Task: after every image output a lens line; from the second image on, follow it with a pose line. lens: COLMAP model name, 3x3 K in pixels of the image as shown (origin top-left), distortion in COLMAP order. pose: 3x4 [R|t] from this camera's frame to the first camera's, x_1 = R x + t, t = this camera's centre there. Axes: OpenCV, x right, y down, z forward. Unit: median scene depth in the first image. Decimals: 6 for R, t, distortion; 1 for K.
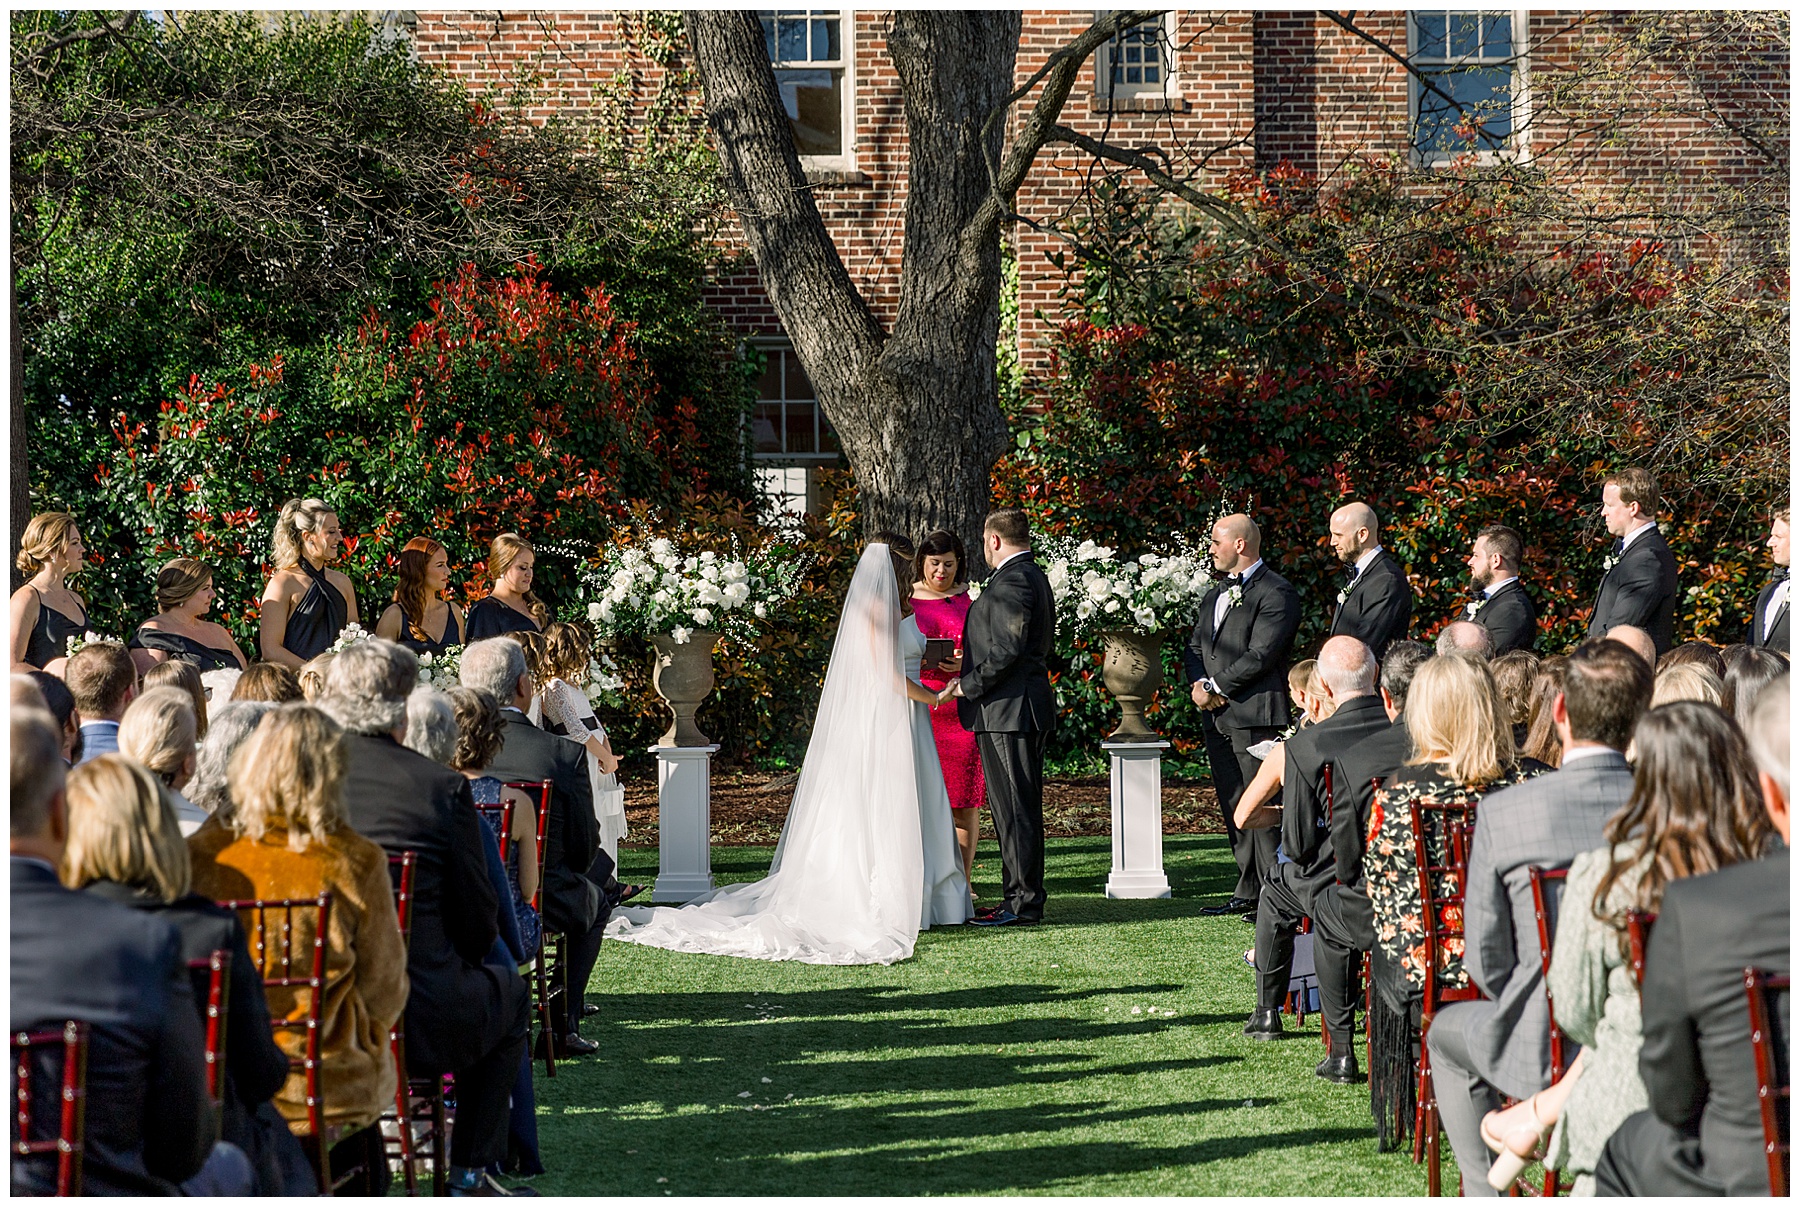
lens RADIAL K [[3694.0, 0, 897.8], [0, 3694.0, 600.4], [0, 0, 1]] dist [0.041219, 0.000000]
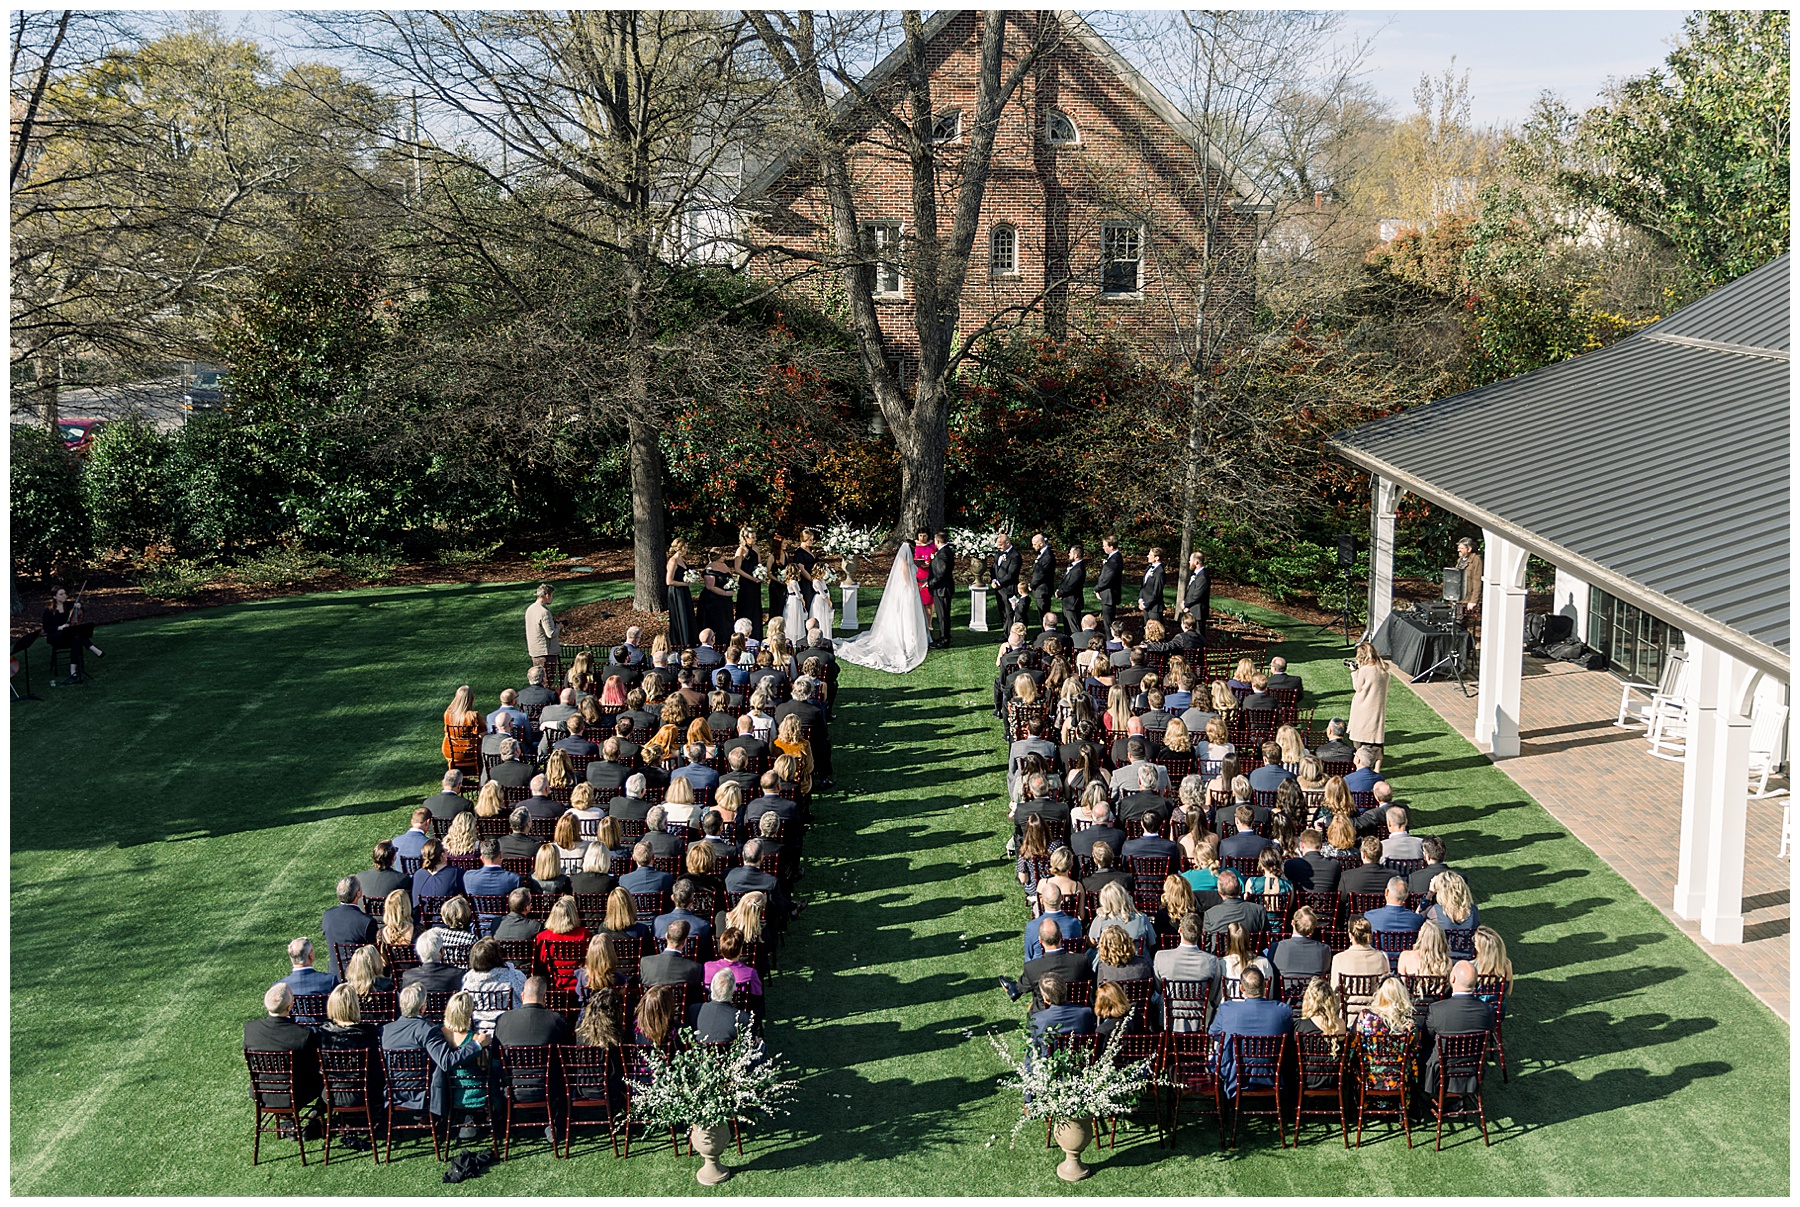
lens RADIAL K [[1640.9, 0, 902.7], [0, 1640.9, 604.3], [0, 0, 1]] dist [0.028360, 0.000000]
pose [[0.999781, 0.019579, -0.007327, 0.003674], [-0.017795, 0.980991, 0.193234, -0.238358], [0.010971, -0.193061, 0.981125, -0.519542]]
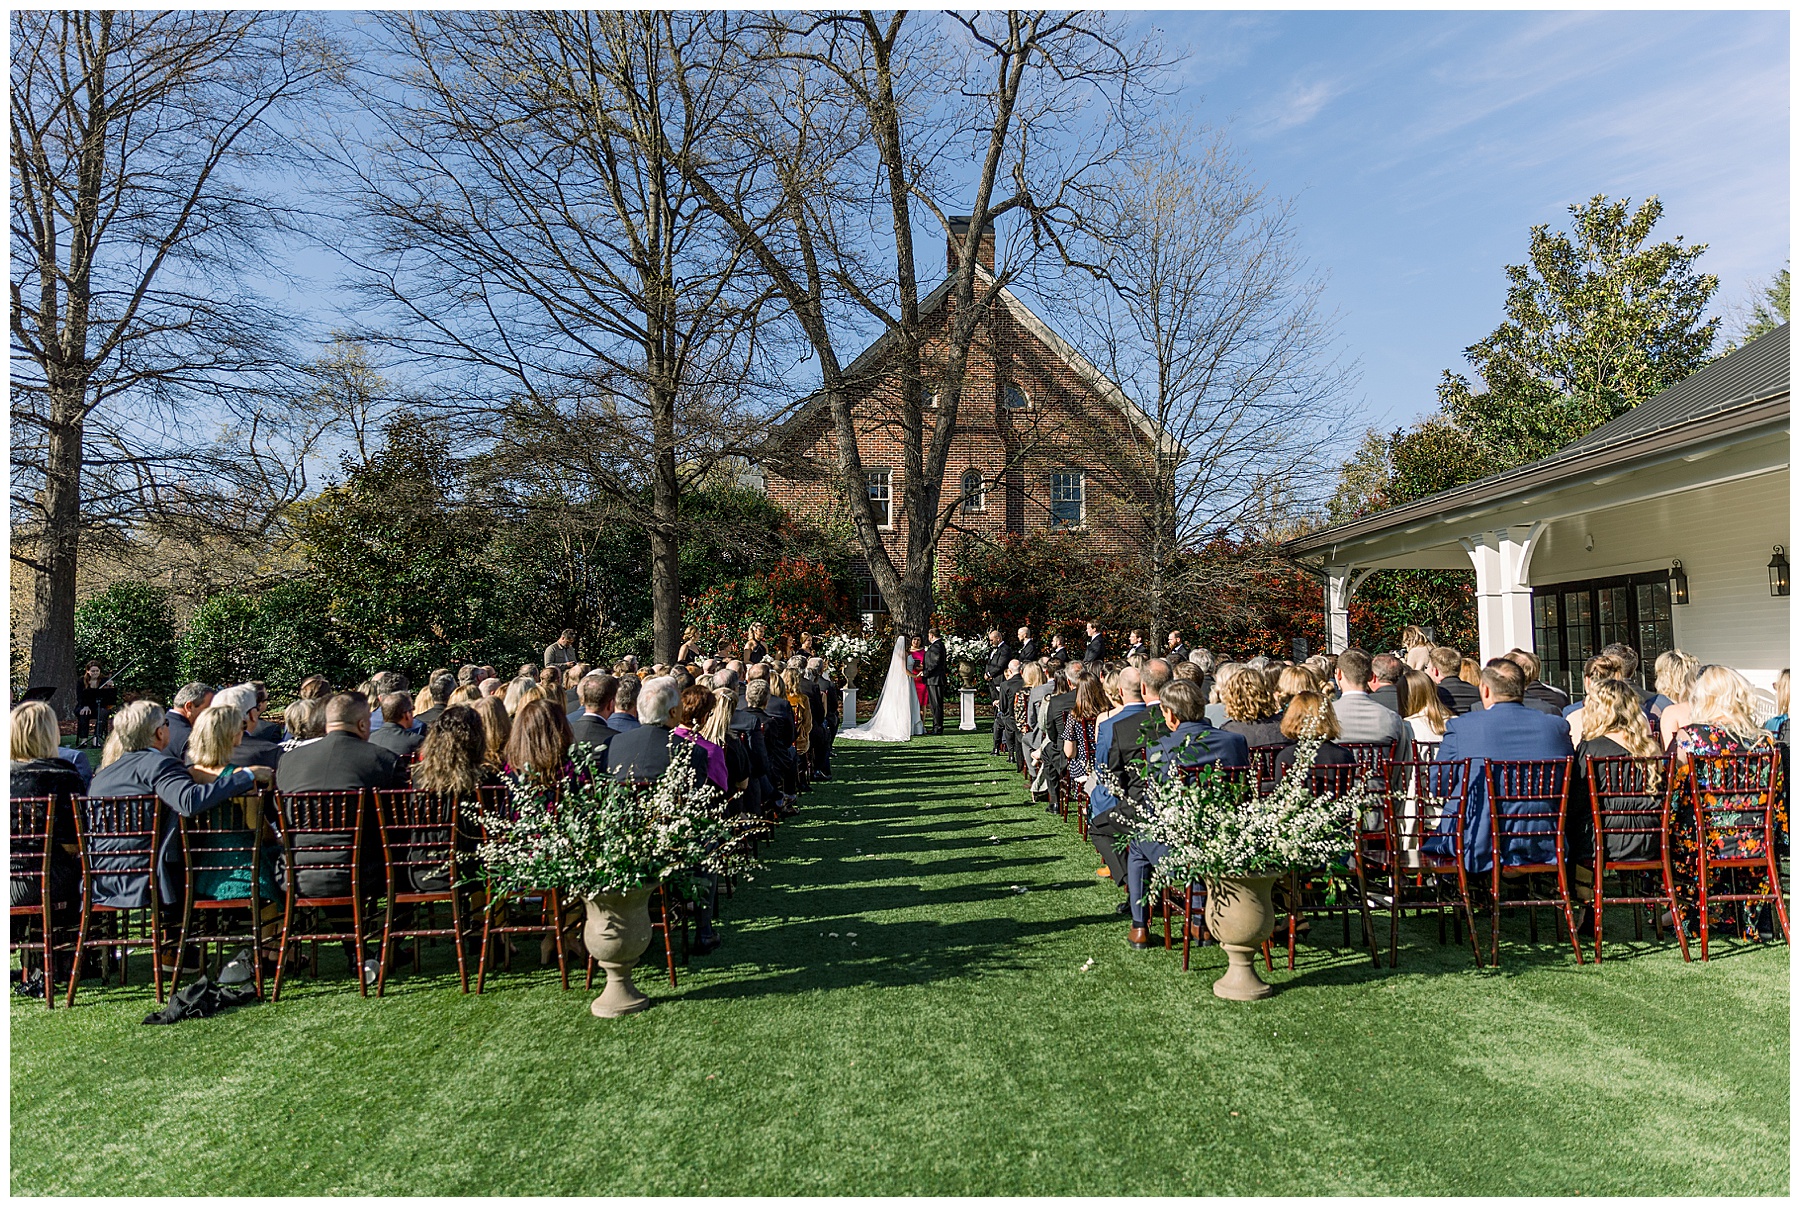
lens RADIAL K [[1190.4, 0, 900.0], [0, 1190.4, 603.1], [0, 0, 1]] dist [0.020307, 0.002384]
pose [[0.999912, 0.013206, 0.001015, -0.007827], [-0.013149, 0.998975, -0.043317, 0.003774], [-0.001586, 0.043300, 0.999061, -0.232165]]
